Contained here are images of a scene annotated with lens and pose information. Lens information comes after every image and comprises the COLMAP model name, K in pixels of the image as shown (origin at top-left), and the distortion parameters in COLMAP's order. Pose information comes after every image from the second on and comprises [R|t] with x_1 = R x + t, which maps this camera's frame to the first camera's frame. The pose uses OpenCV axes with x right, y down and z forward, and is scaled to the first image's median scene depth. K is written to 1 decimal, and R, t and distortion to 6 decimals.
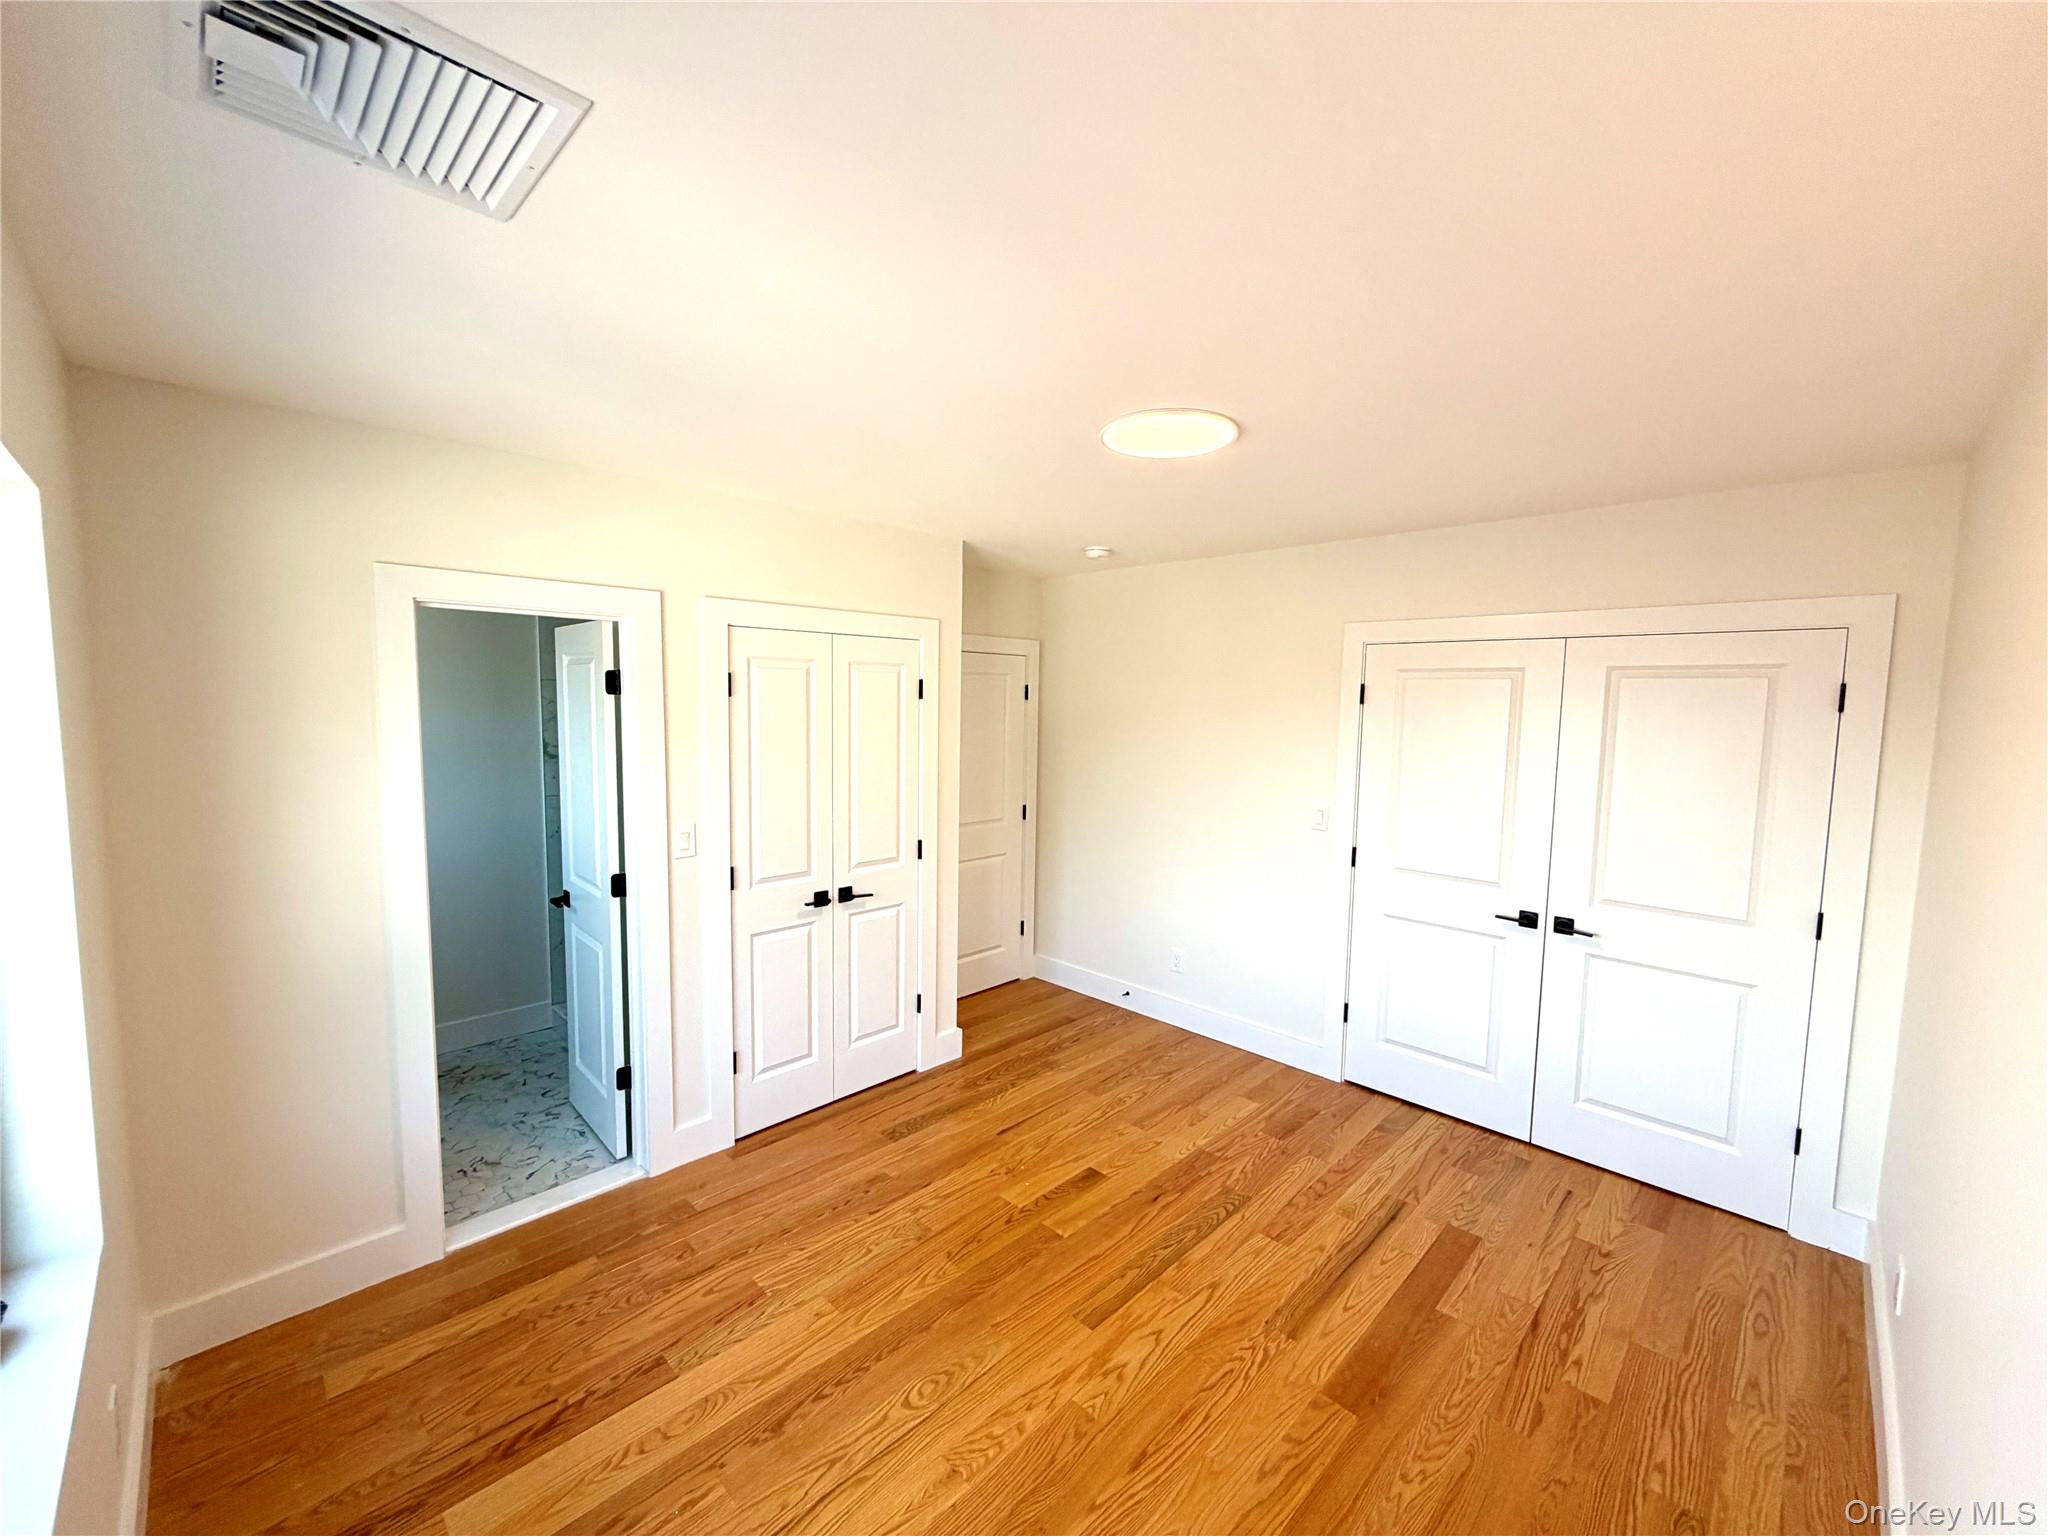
lens RADIAL K [[818.9, 0, 1017.5], [0, 818.9, 766.6], [0, 0, 1]] dist [0.001128, 0.000018]
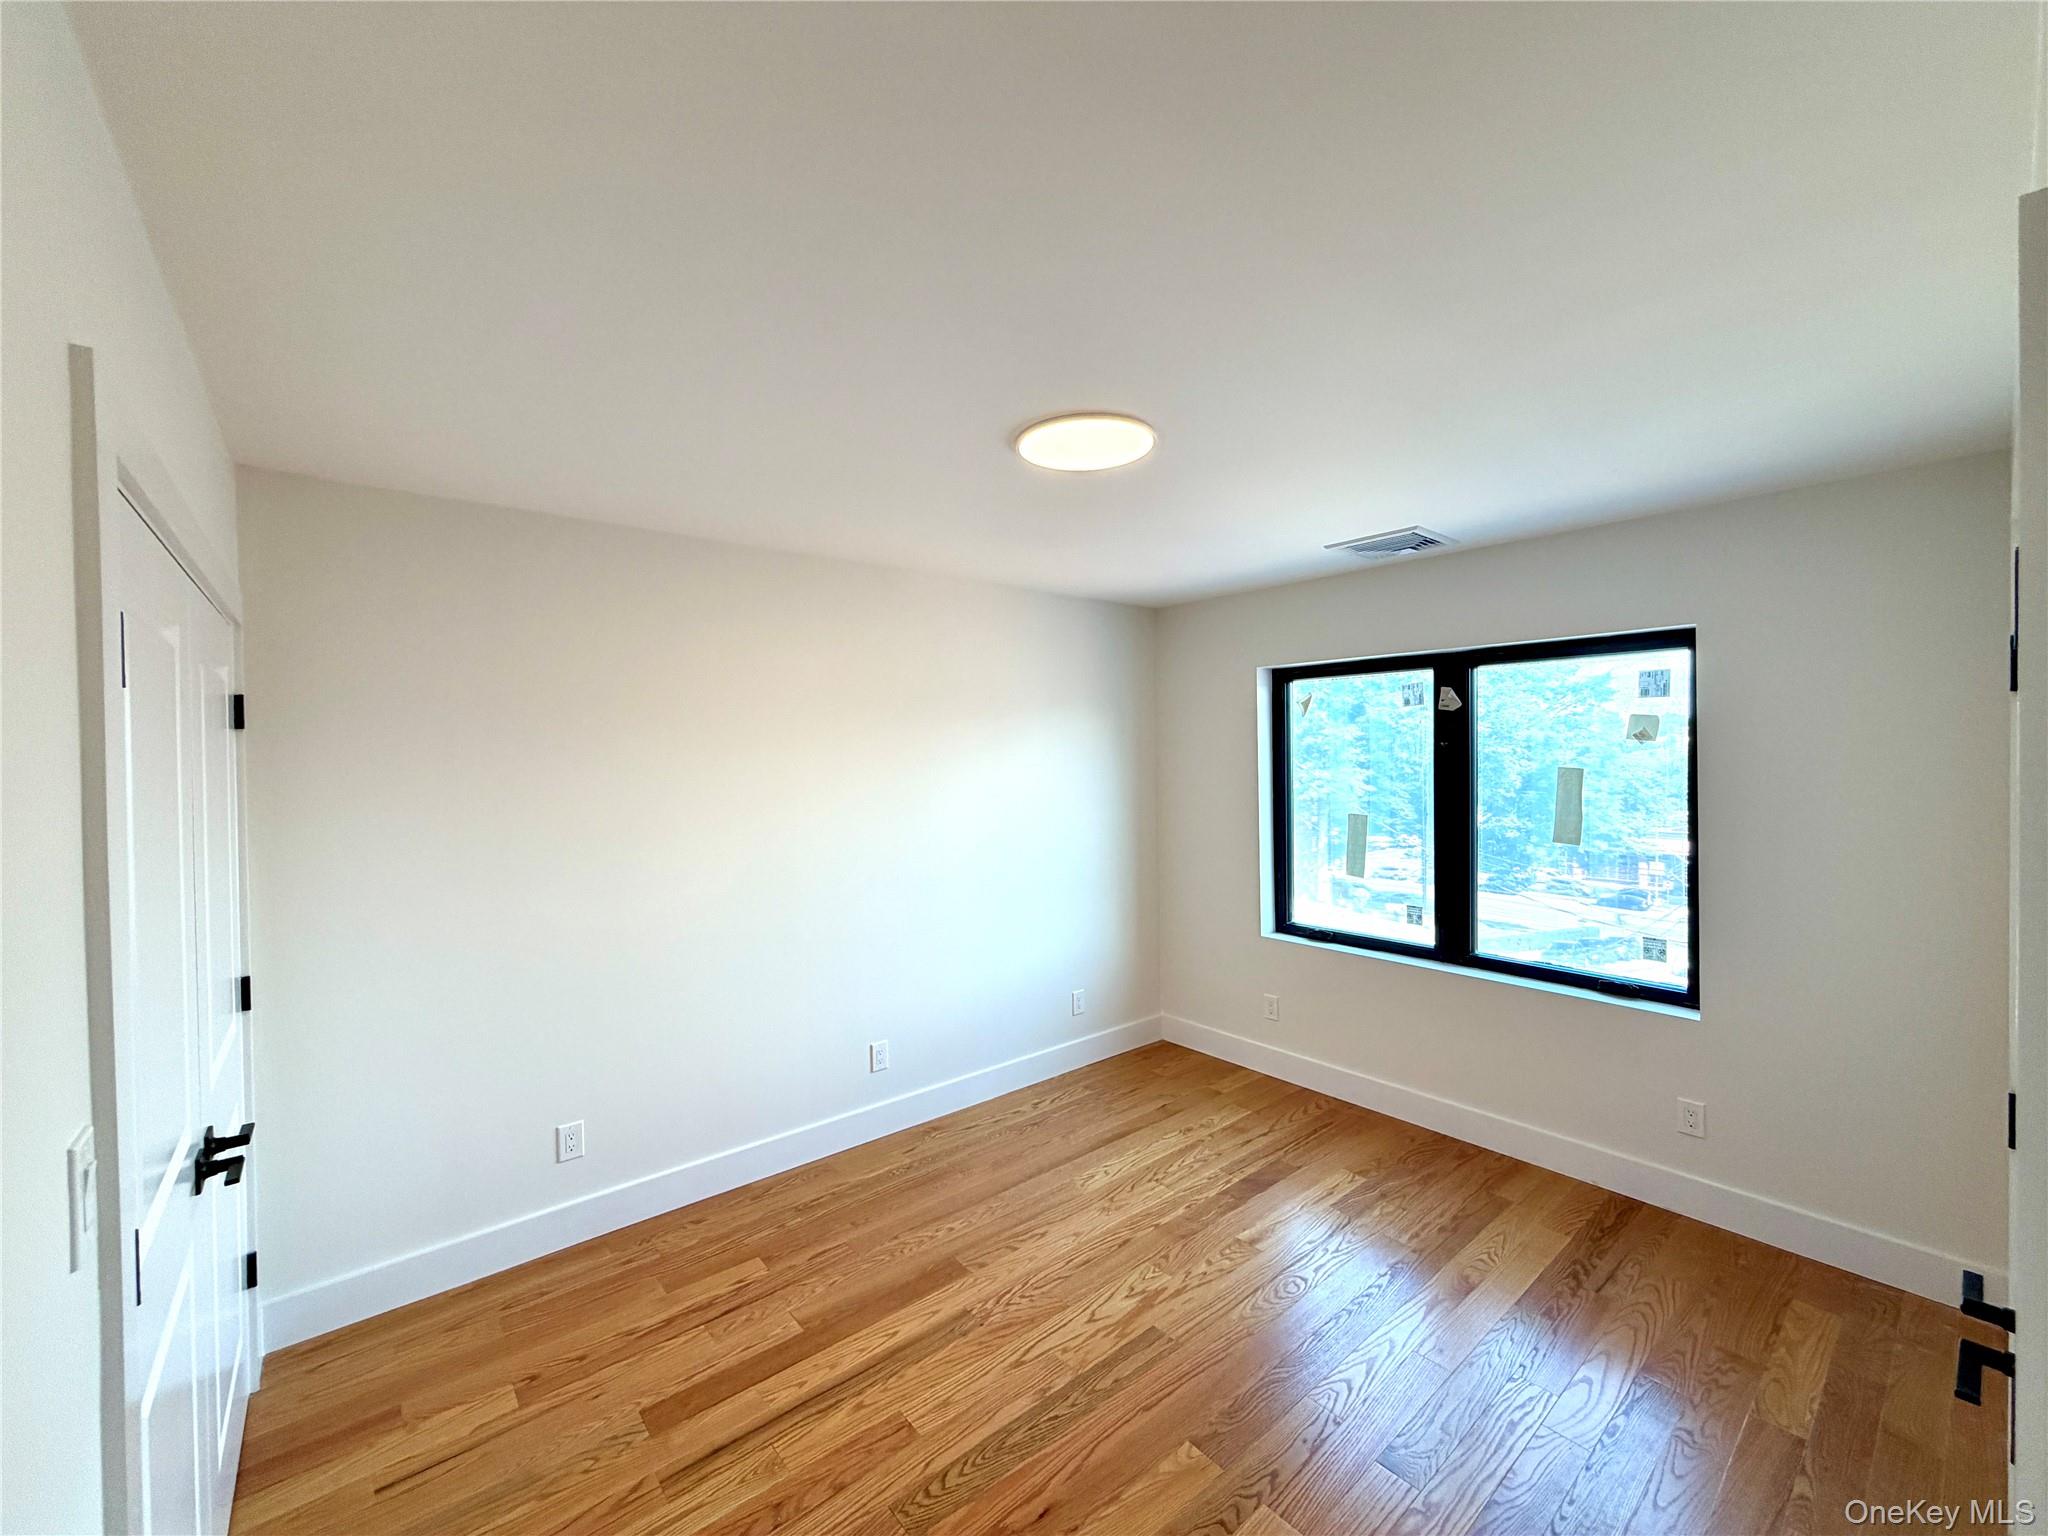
lens RADIAL K [[818.9, 0, 1017.5], [0, 818.9, 766.6], [0, 0, 1]] dist [0.001128, 0.000018]
pose [[-0.995630, -0.006379, 0.093169, 0.165370], [0.002854, 0.995120, 0.098630, -0.117856], [-0.093343, 0.098465, -0.990753, 1.907598]]
